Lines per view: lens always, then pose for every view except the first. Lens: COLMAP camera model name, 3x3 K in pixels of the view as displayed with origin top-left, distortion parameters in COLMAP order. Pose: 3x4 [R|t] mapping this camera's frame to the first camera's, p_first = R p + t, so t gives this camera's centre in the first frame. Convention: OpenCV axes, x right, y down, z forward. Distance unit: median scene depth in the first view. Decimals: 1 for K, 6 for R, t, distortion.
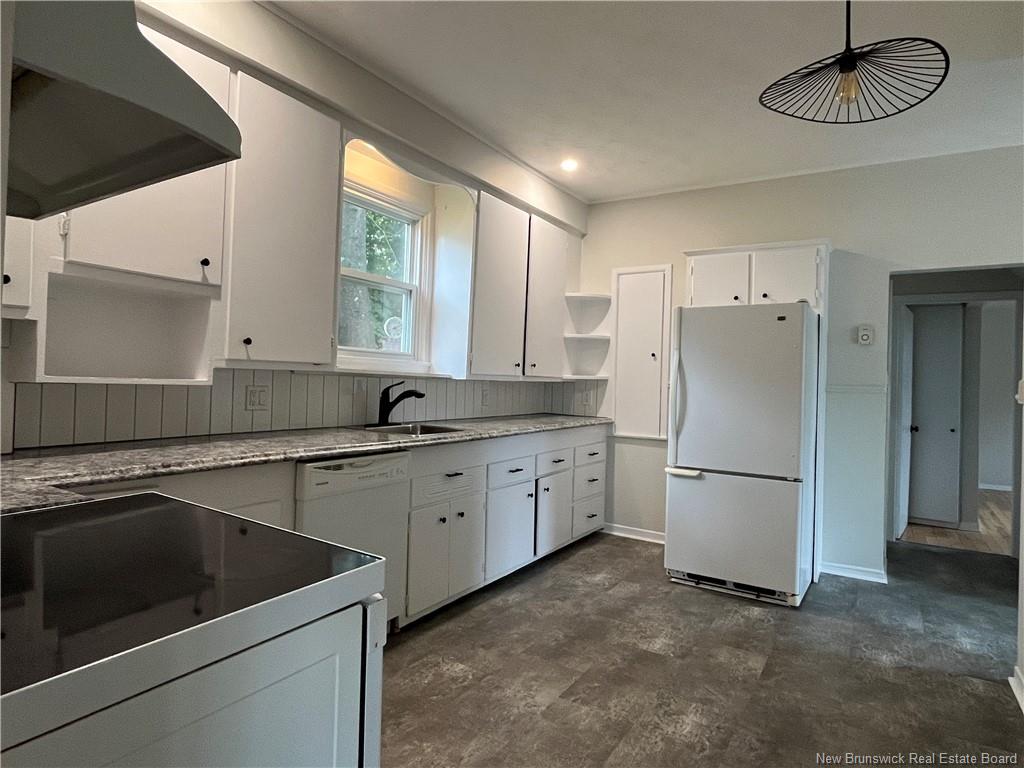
lens RADIAL K [[596.7, 0, 508.3], [0, 596.7, 377.7], [0, 0, 1]] dist [-0.005445, -0.001910]
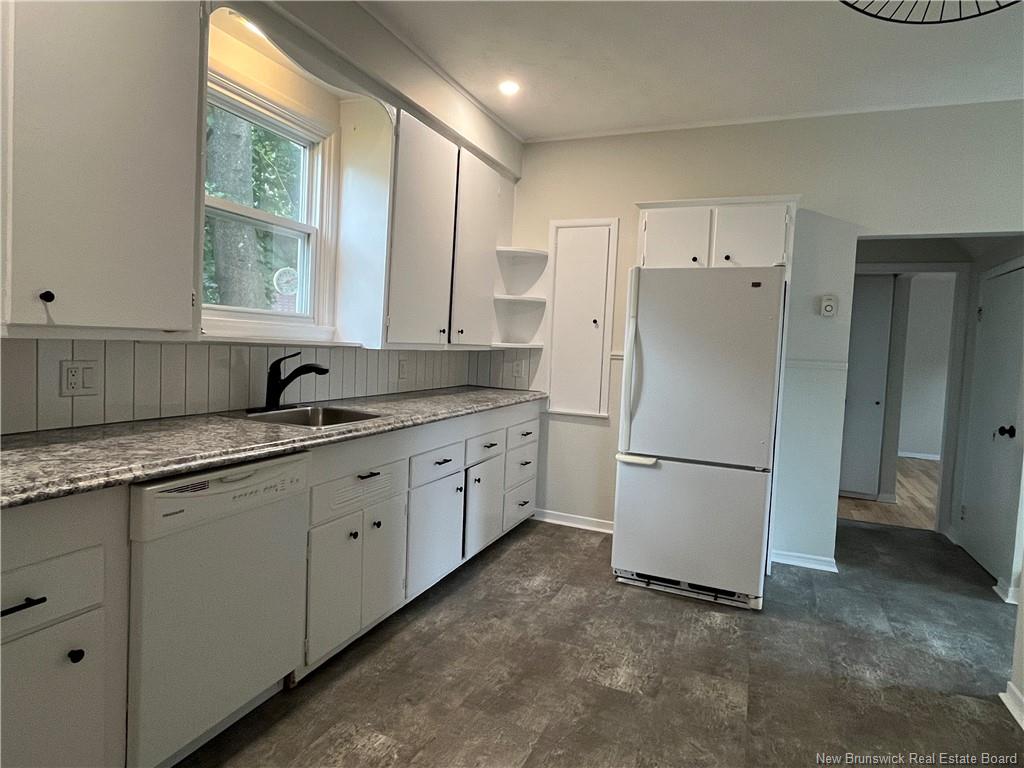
lens RADIAL K [[596.7, 0, 508.3], [0, 596.7, 377.7], [0, 0, 1]] dist [-0.005445, -0.001910]
pose [[0.987075, 0.005527, 0.160162, -0.032067], [-0.016671, 0.997524, 0.068322, -0.017651], [-0.159388, -0.070109, 0.984723, 0.192131]]
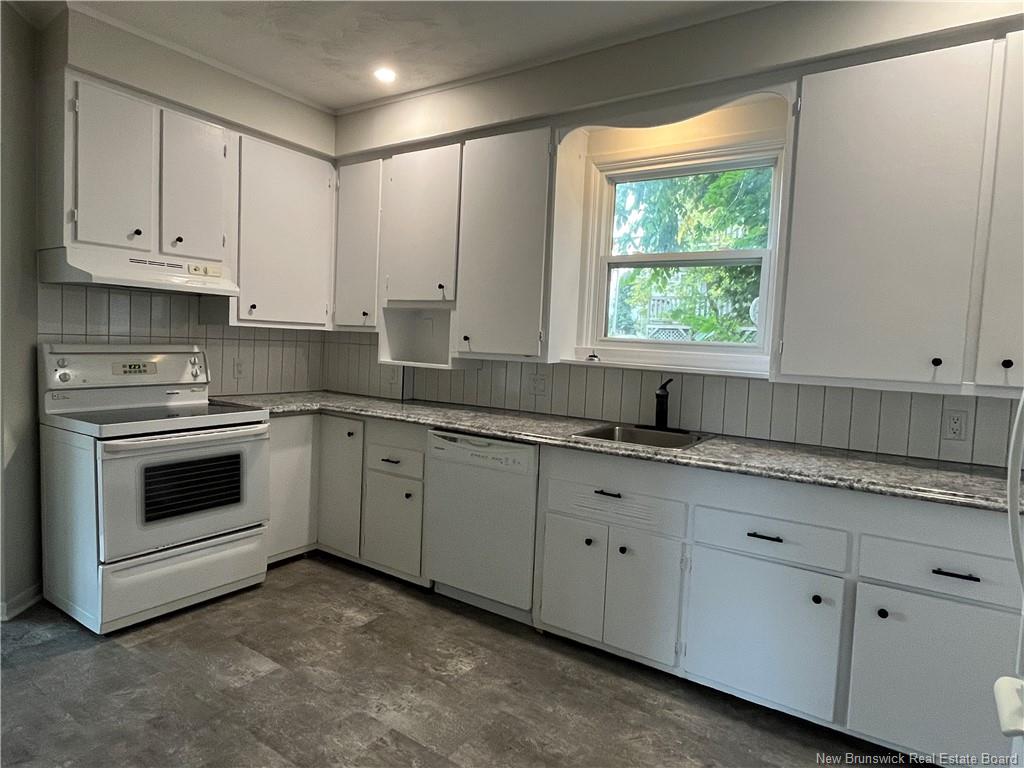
lens RADIAL K [[596.7, 0, 508.3], [0, 596.7, 377.7], [0, 0, 1]] dist [-0.005445, -0.001910]
pose [[-0.029017, 0.026820, -0.999219, 0.624750], [-0.040434, 0.998790, 0.027983, -0.009149], [0.998761, 0.041214, -0.027897, 0.776061]]
